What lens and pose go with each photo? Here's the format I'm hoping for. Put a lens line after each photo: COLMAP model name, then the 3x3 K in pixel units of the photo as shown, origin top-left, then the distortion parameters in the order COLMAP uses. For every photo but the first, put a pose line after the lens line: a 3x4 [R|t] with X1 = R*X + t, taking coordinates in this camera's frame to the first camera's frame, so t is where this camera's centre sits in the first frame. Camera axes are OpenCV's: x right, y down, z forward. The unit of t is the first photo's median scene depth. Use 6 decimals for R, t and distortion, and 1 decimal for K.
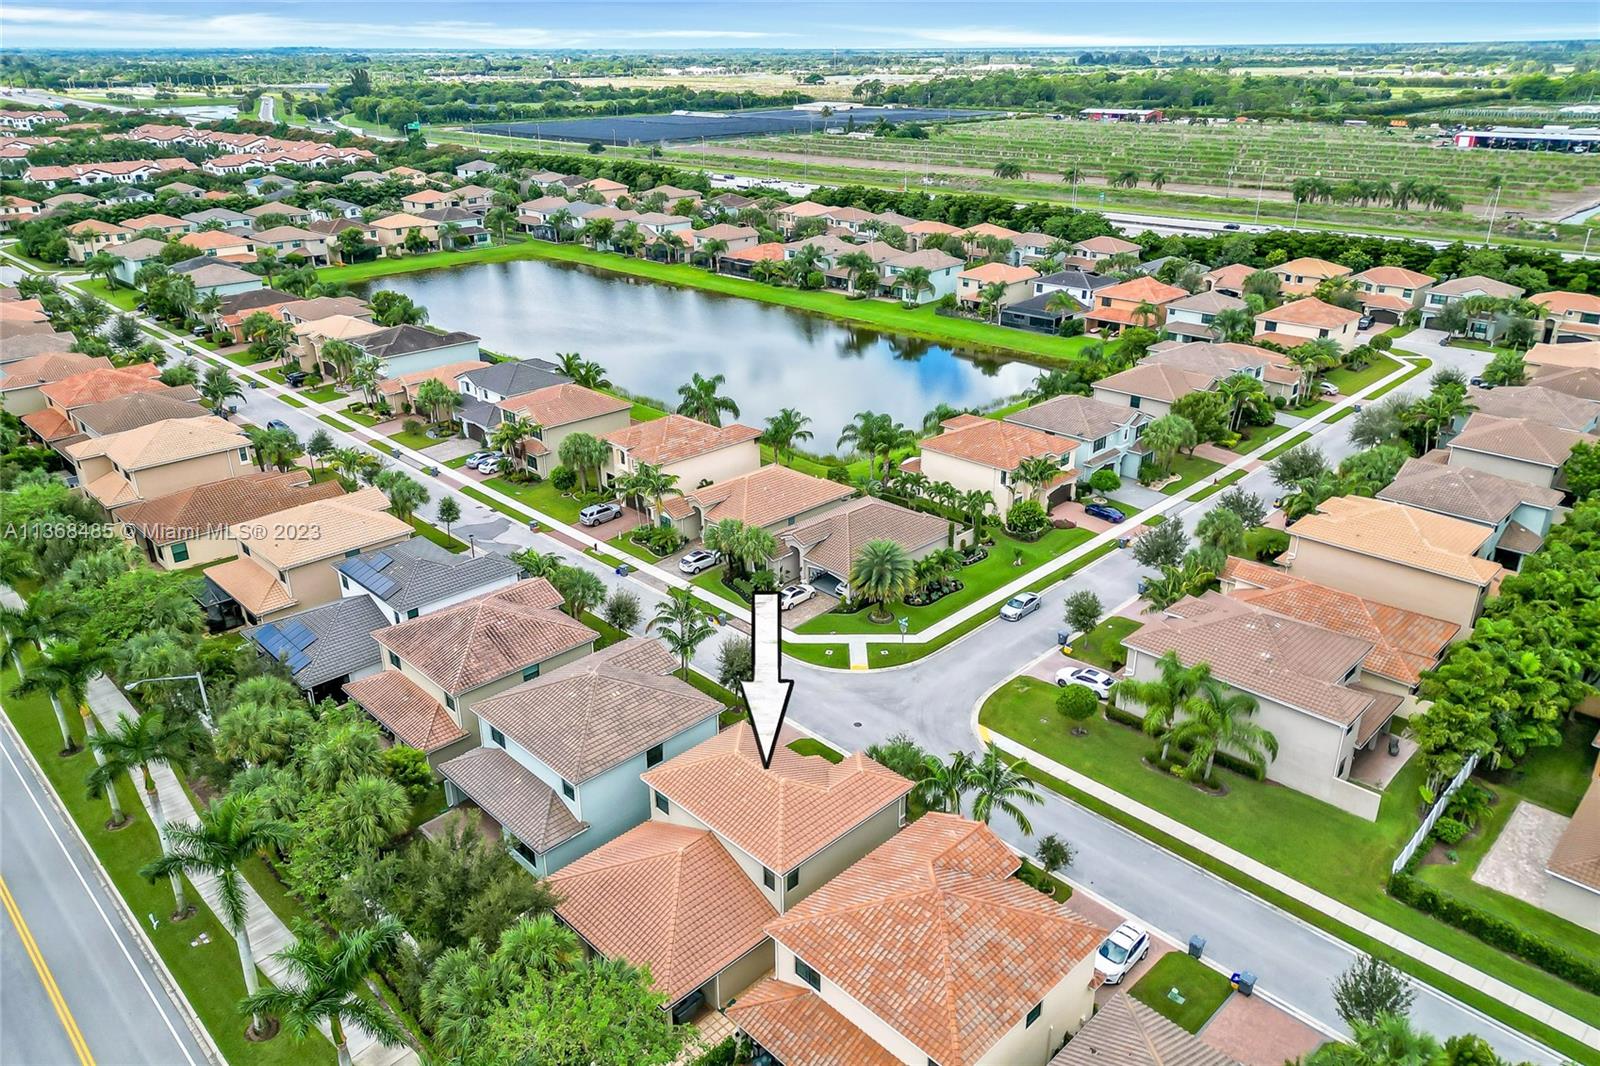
lens RADIAL K [[1103.9, 0, 800.0], [0, 1103.9, 533.0], [0, 0, 1]] dist [0.001382, 0.001684]
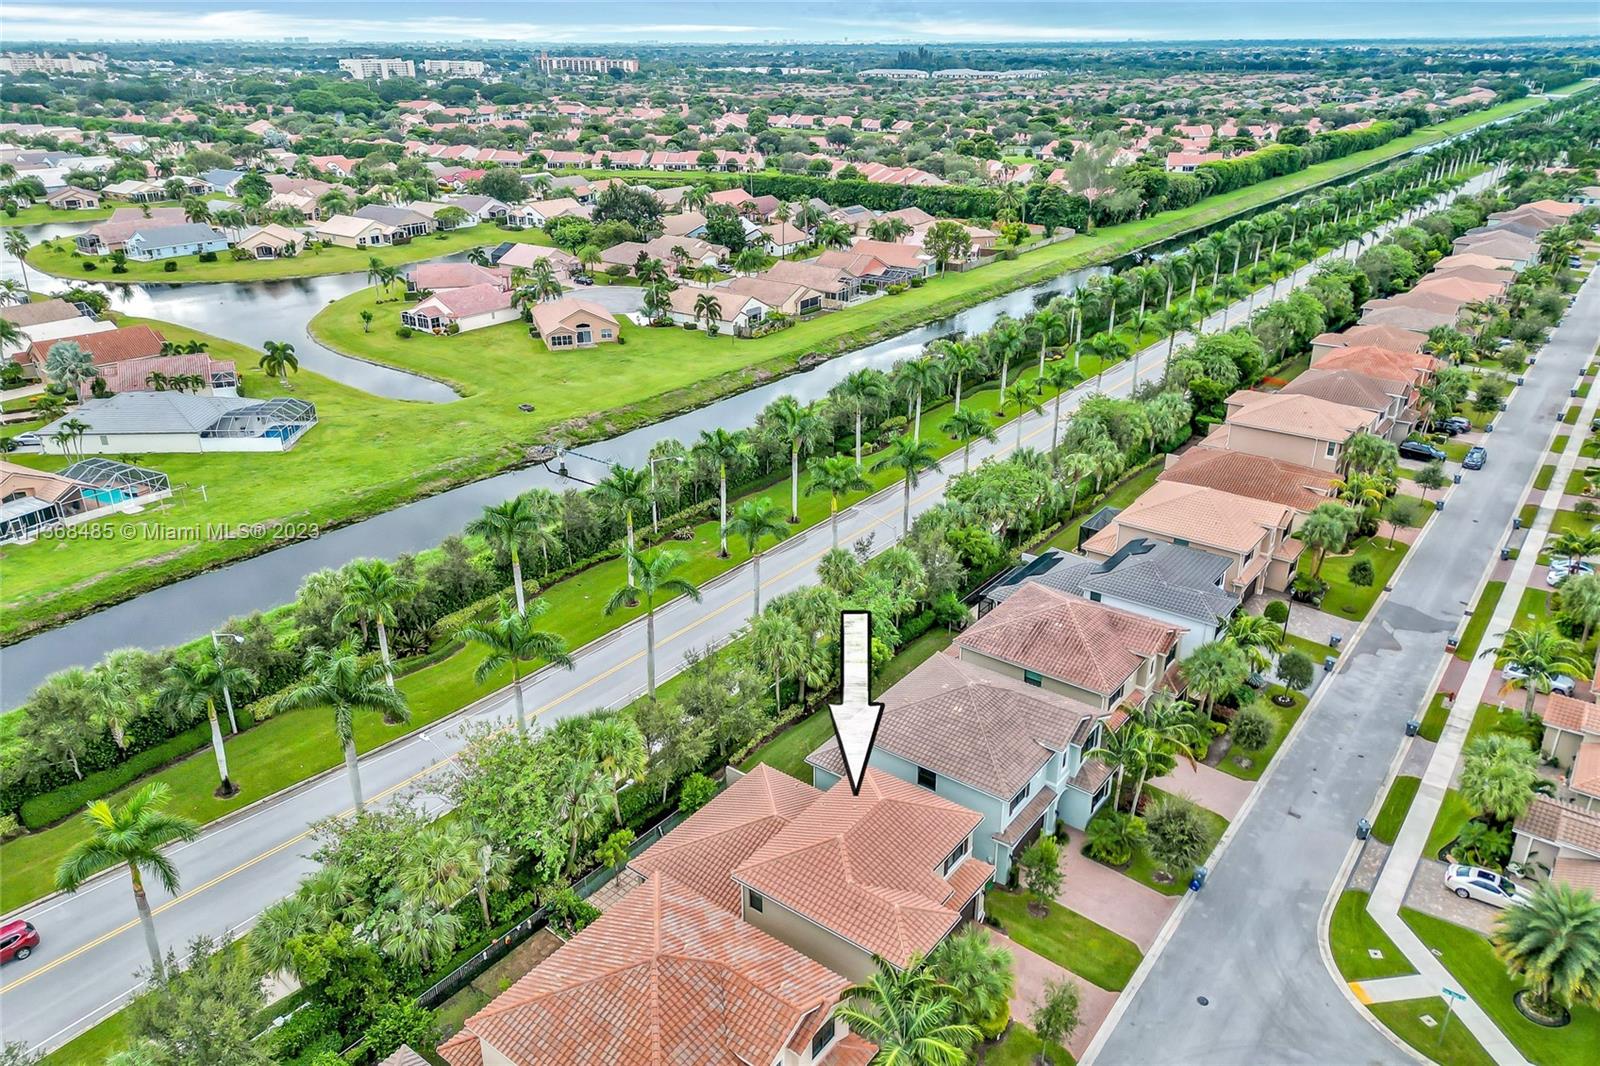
lens RADIAL K [[1103.9, 0, 800.0], [0, 1103.9, 533.0], [0, 0, 1]] dist [0.001382, 0.001684]
pose [[0.109655, 0.390509, -0.914045, 0.480918], [-0.381137, 0.865818, 0.324181, -0.186010], [0.917993, 0.312828, 0.243778, 0.441647]]
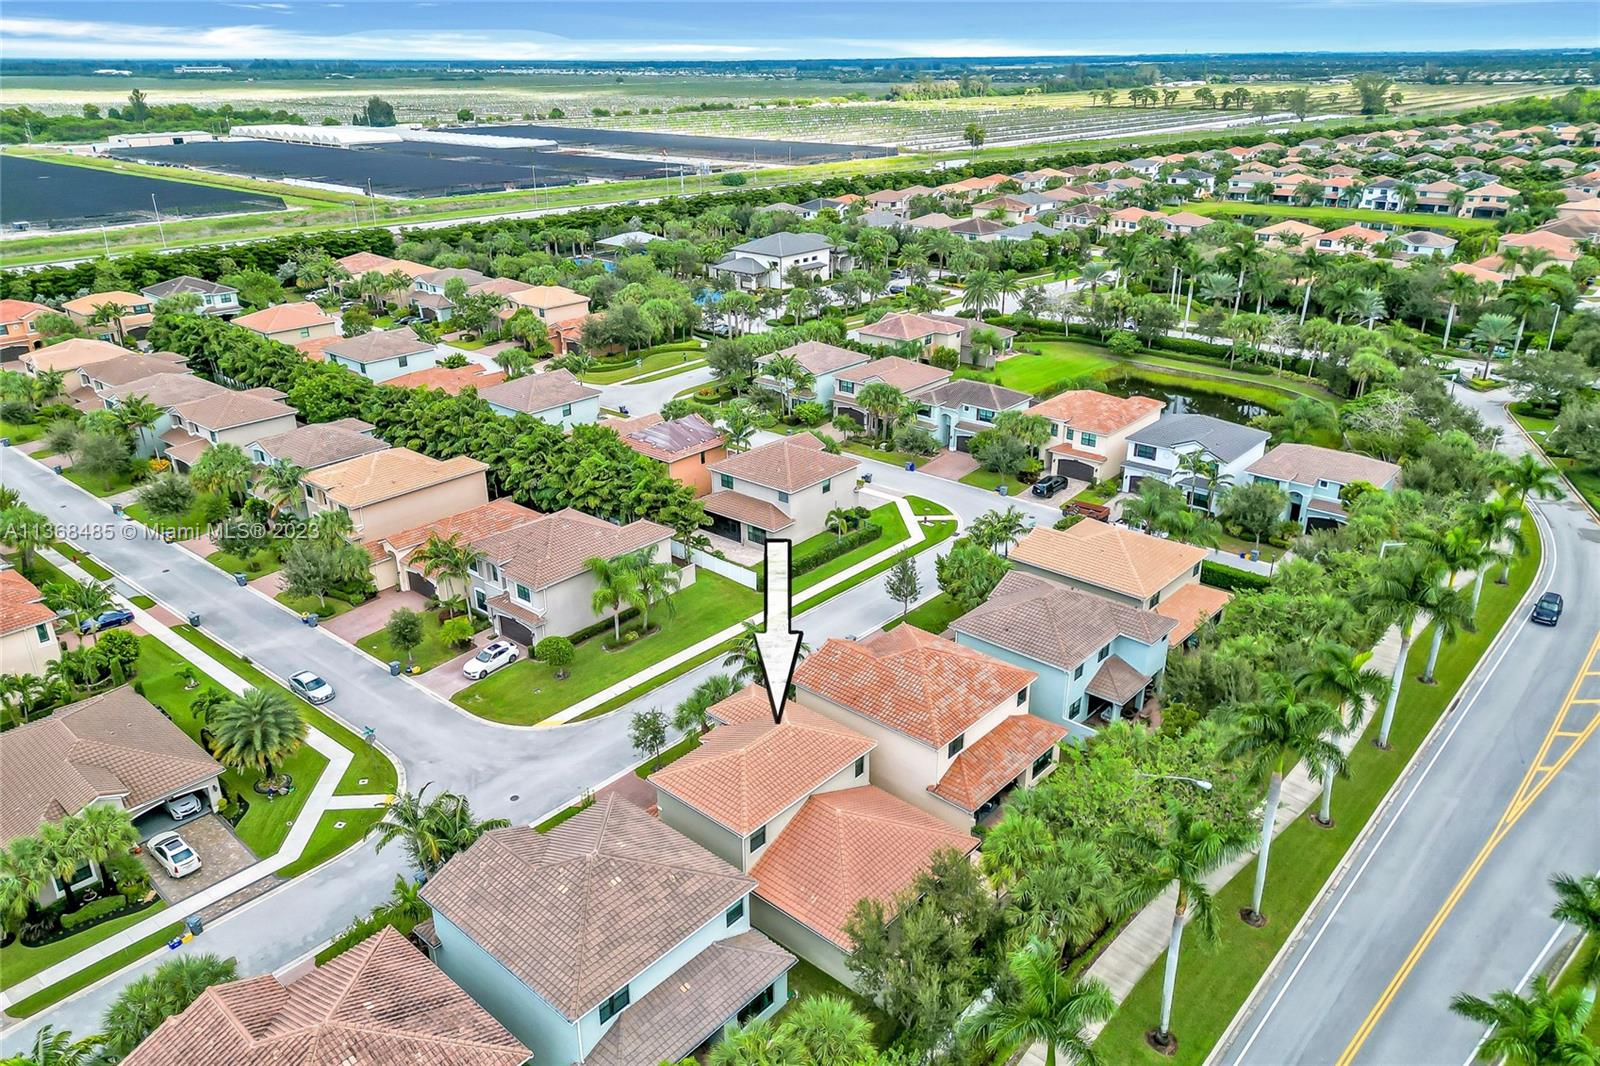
lens RADIAL K [[1103.9, 0, 800.0], [0, 1103.9, 533.0], [0, 0, 1]] dist [0.001382, 0.001684]
pose [[-0.058050, -0.410085, 0.910198, -0.643457], [0.385323, 0.831881, 0.399374, -0.265915], [-0.920954, 0.373904, 0.109725, 0.500347]]
